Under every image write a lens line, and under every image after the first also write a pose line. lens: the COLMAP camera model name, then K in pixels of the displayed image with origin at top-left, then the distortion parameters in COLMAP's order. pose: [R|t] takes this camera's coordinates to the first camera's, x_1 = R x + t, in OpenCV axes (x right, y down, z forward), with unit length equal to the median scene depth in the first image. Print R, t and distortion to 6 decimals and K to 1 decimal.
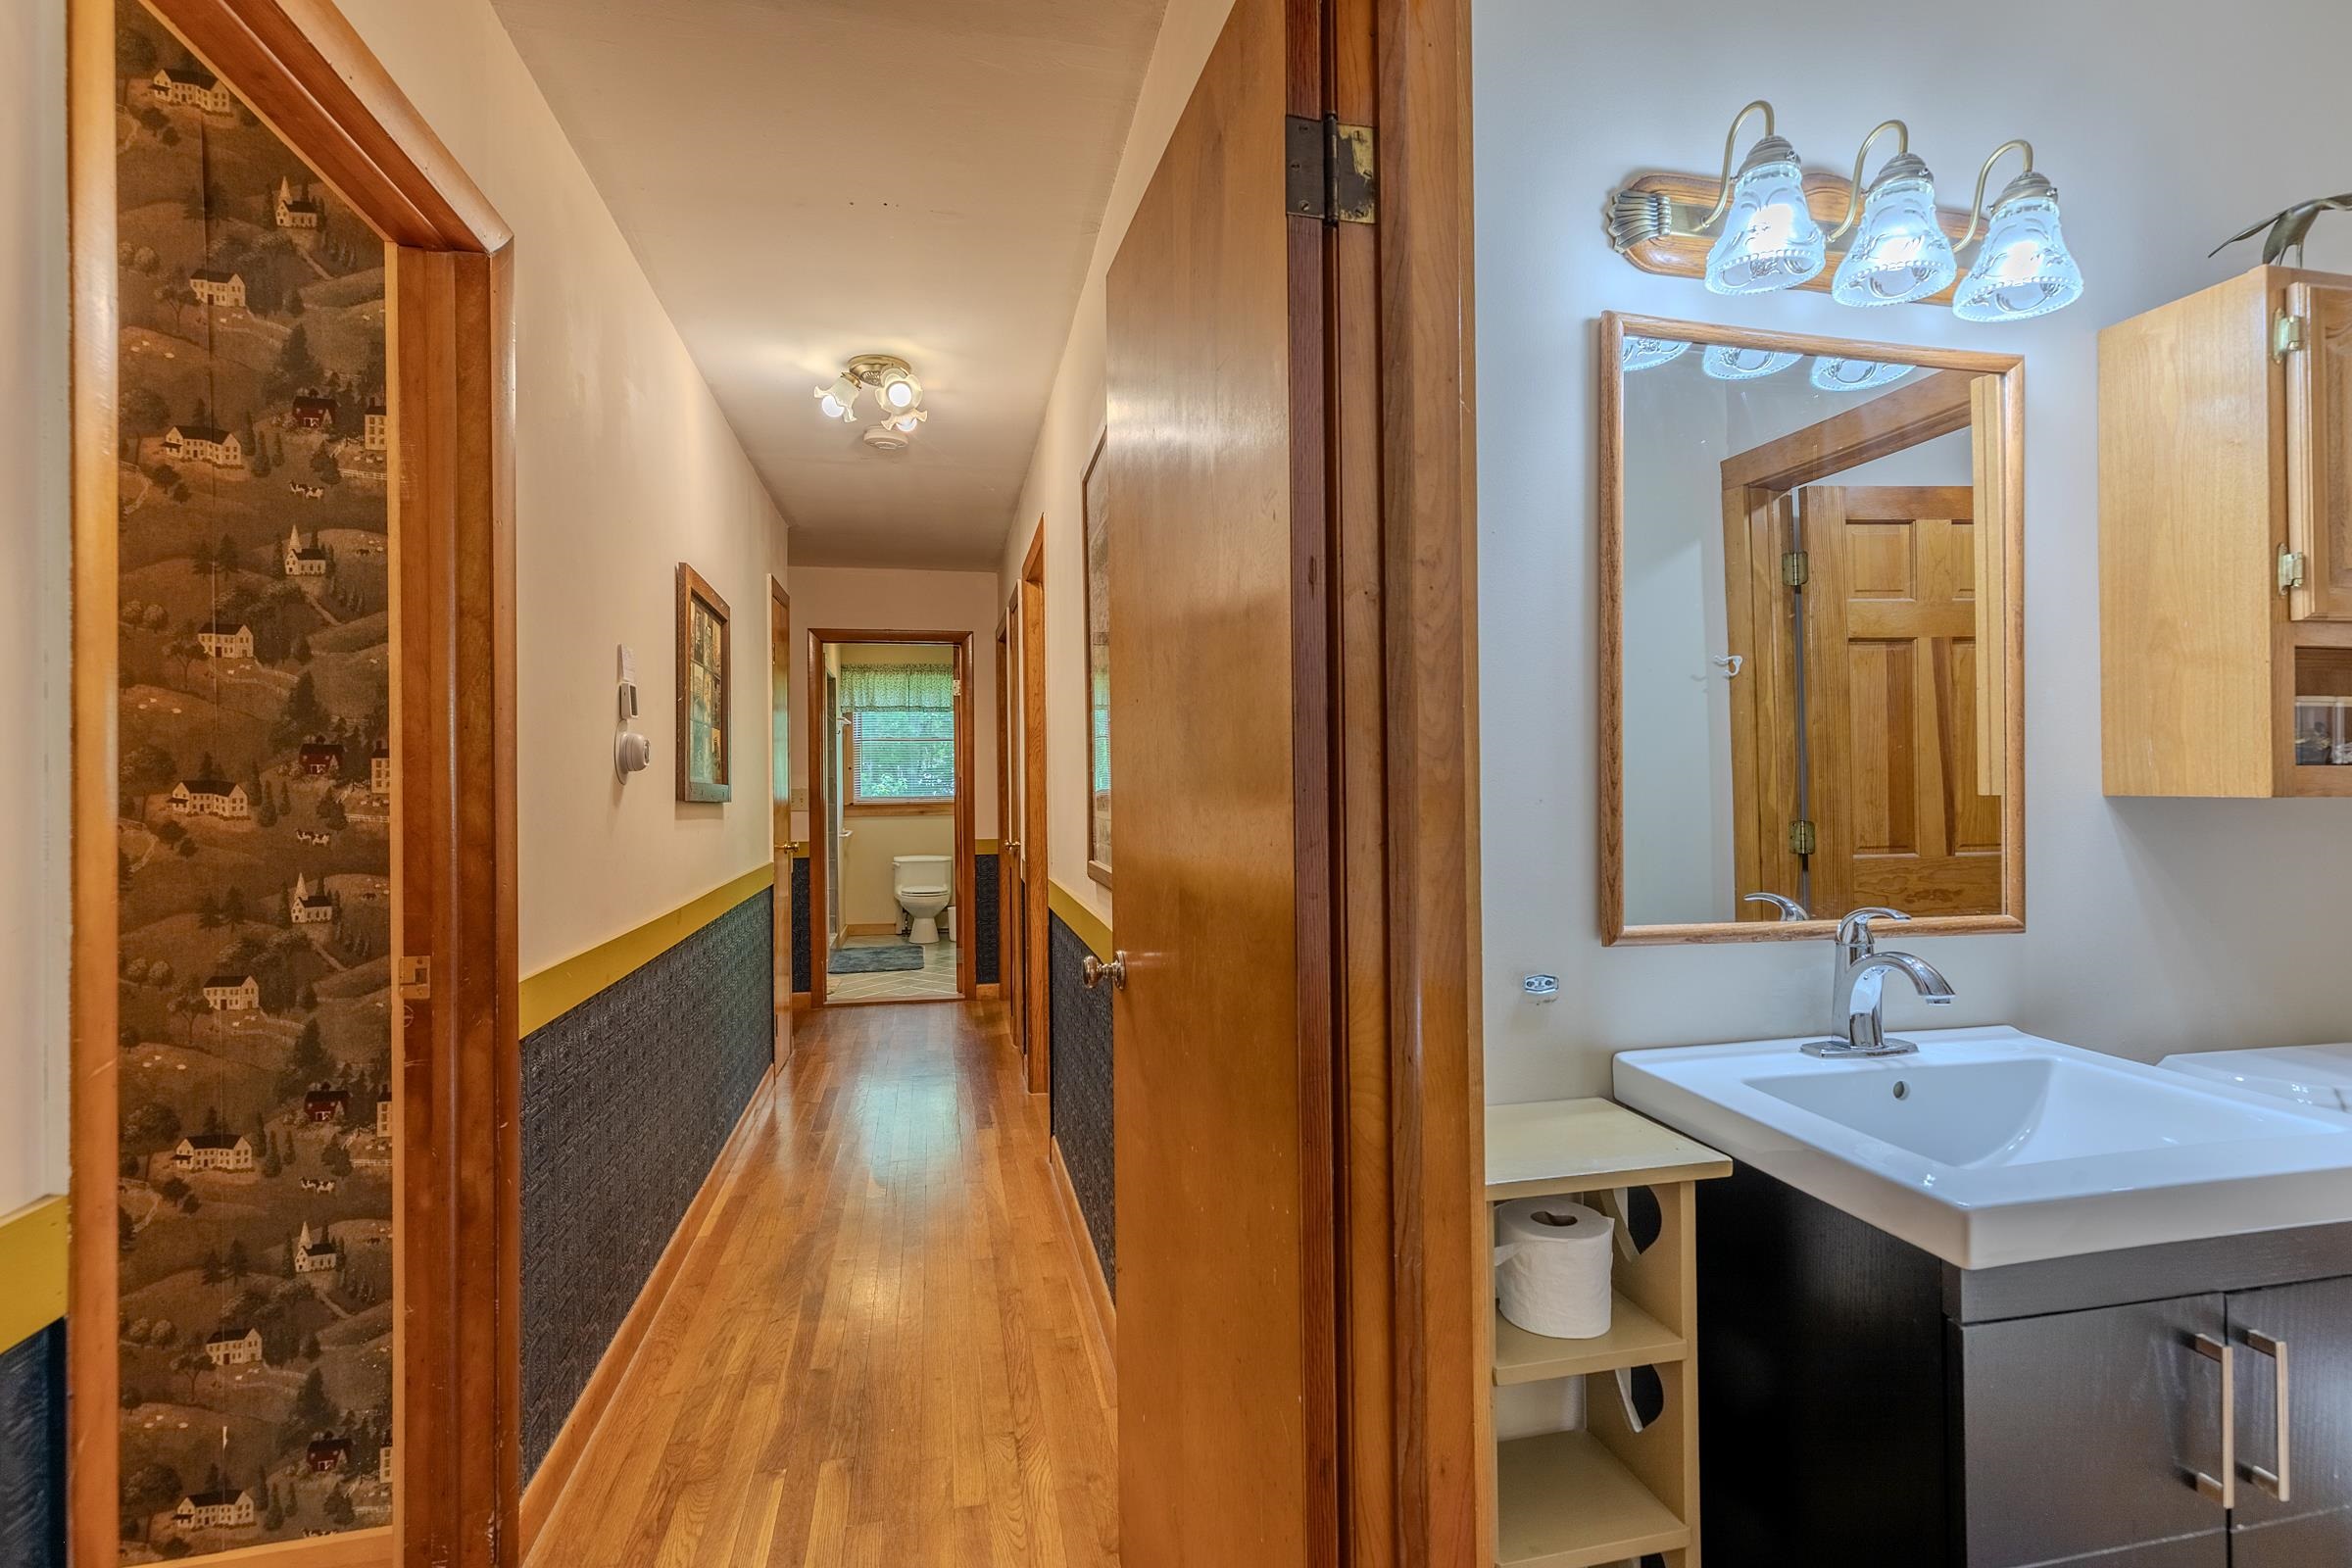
lens RADIAL K [[1084.6, 0, 1165.3], [0, 1084.6, 770.7], [0, 0, 1]] dist [0.003374, 0.000202]
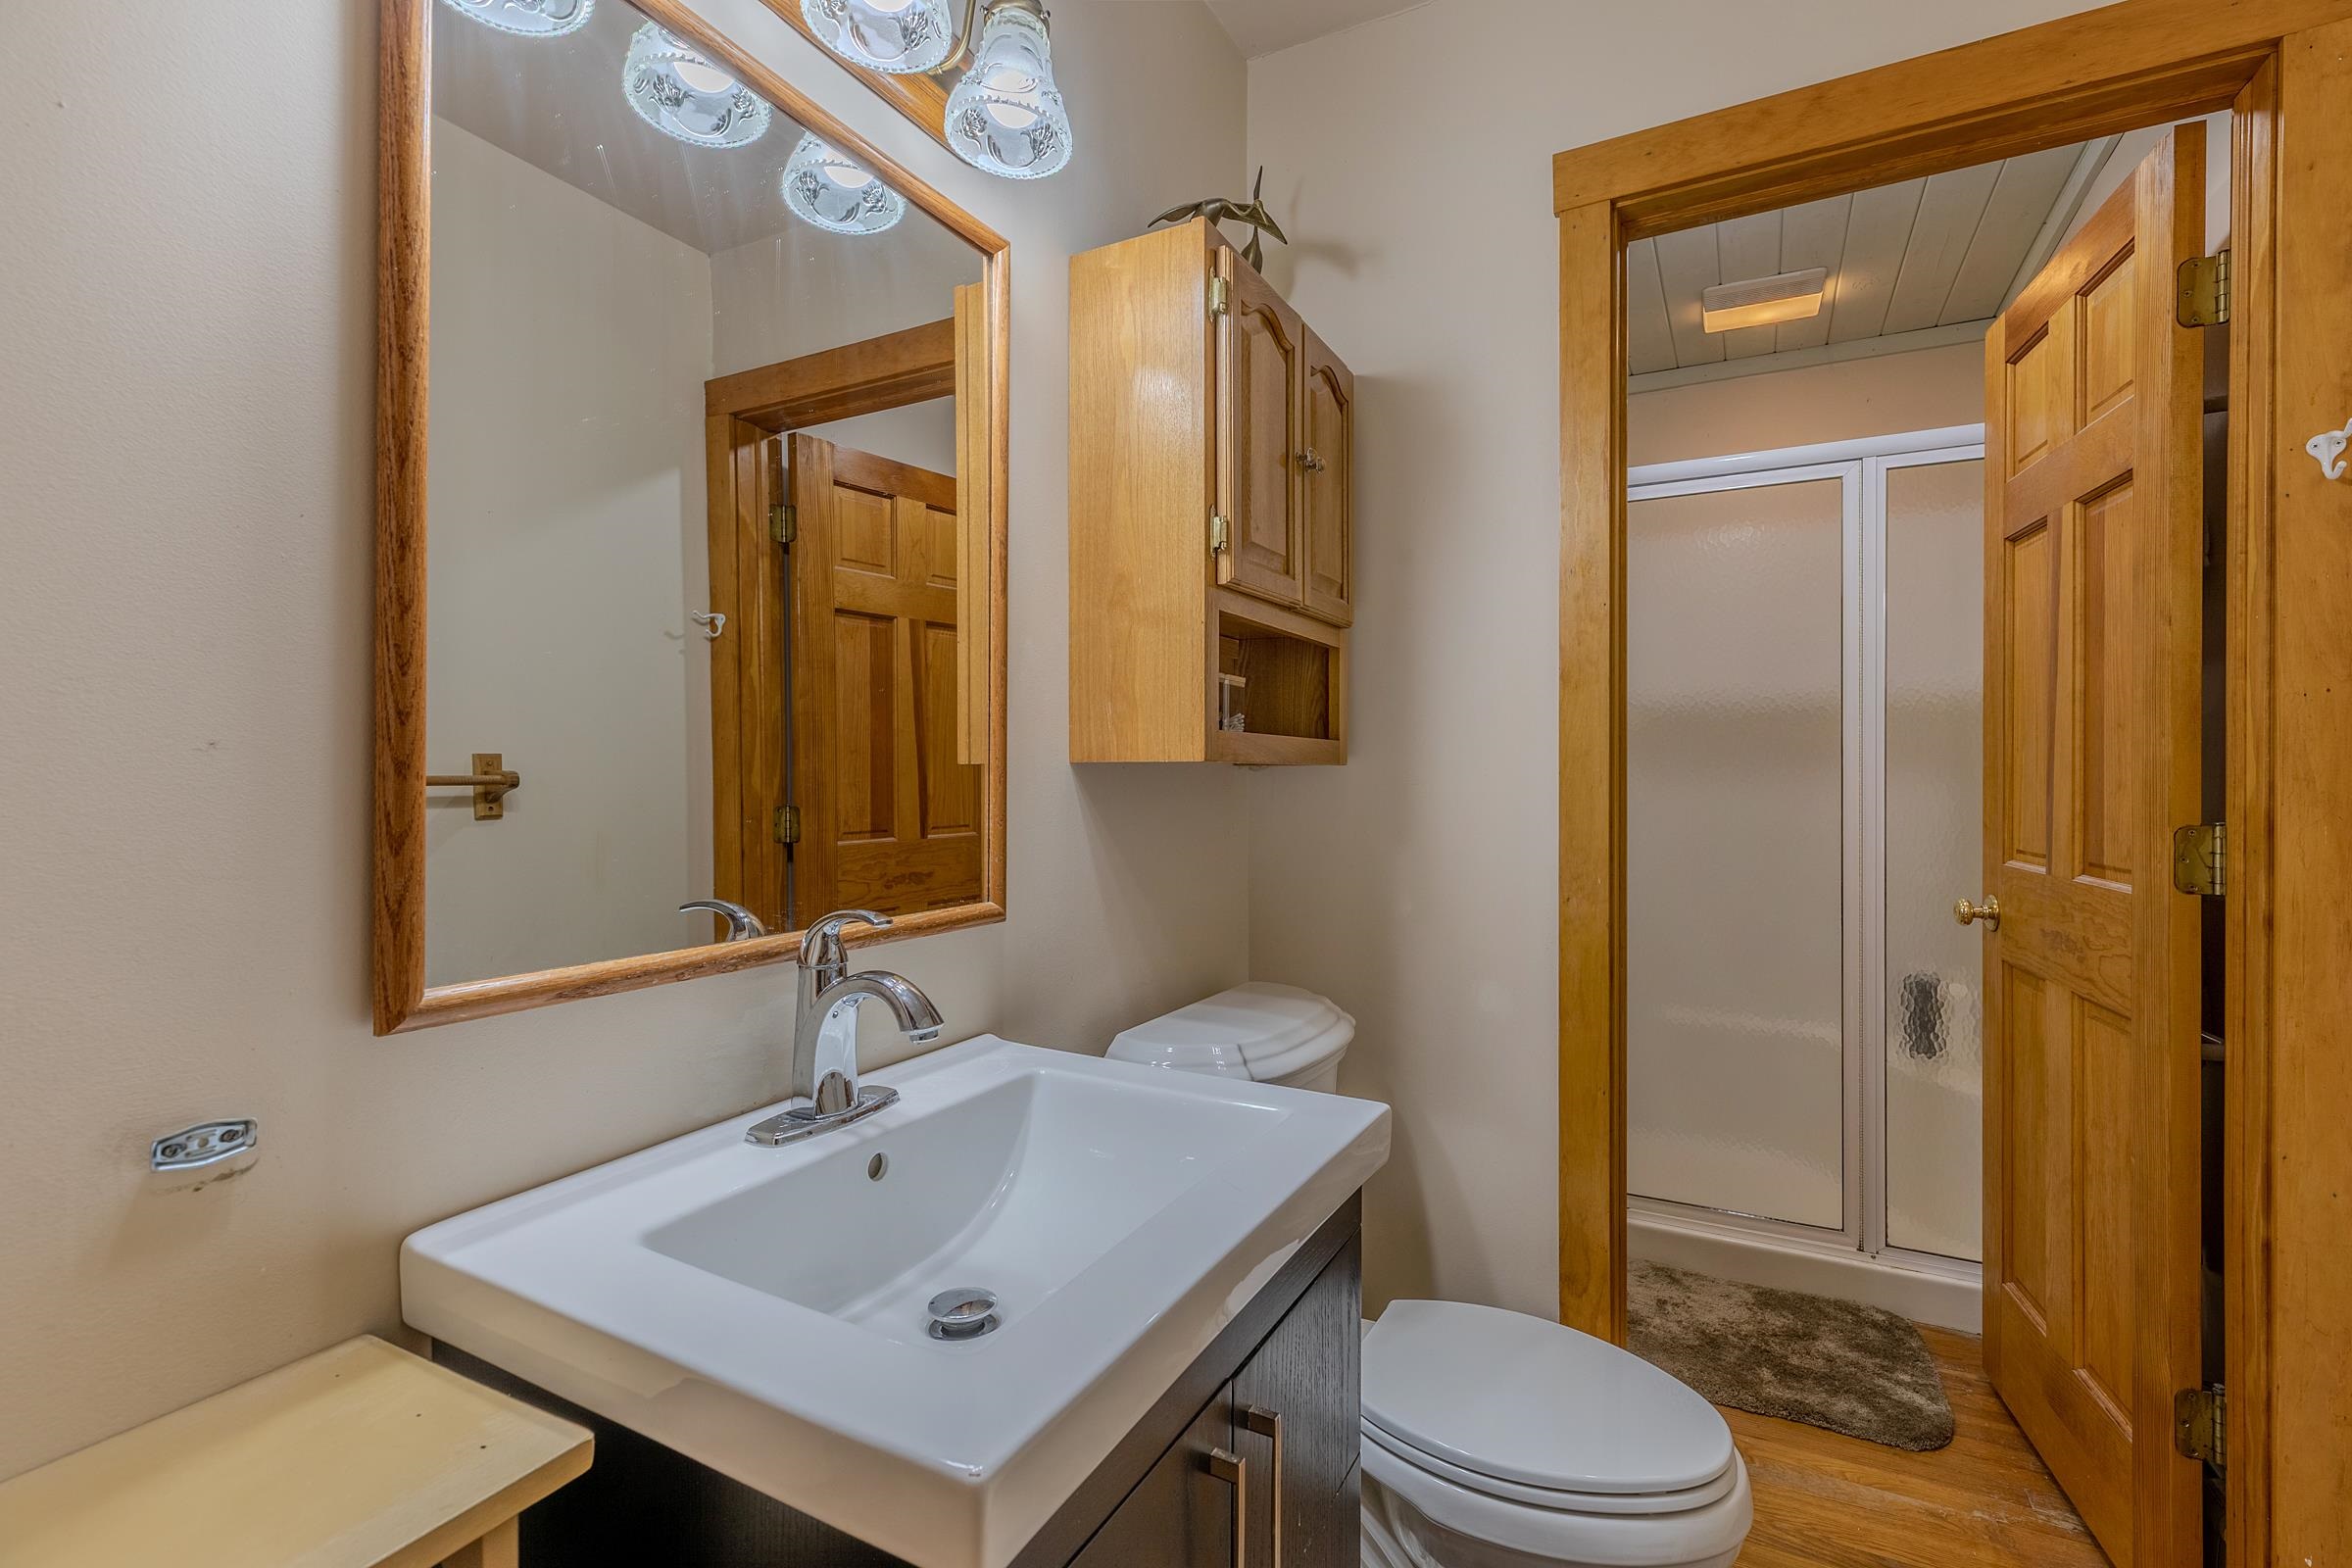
lens RADIAL K [[1084.6, 0, 1165.3], [0, 1084.6, 770.7], [0, 0, 1]] dist [0.003374, 0.000202]
pose [[0.659335, 0.007787, 0.751809, 0.234283], [-0.009364, 0.999954, -0.002145, 0.031803], [-0.751791, -0.005626, 0.659377, 0.345855]]
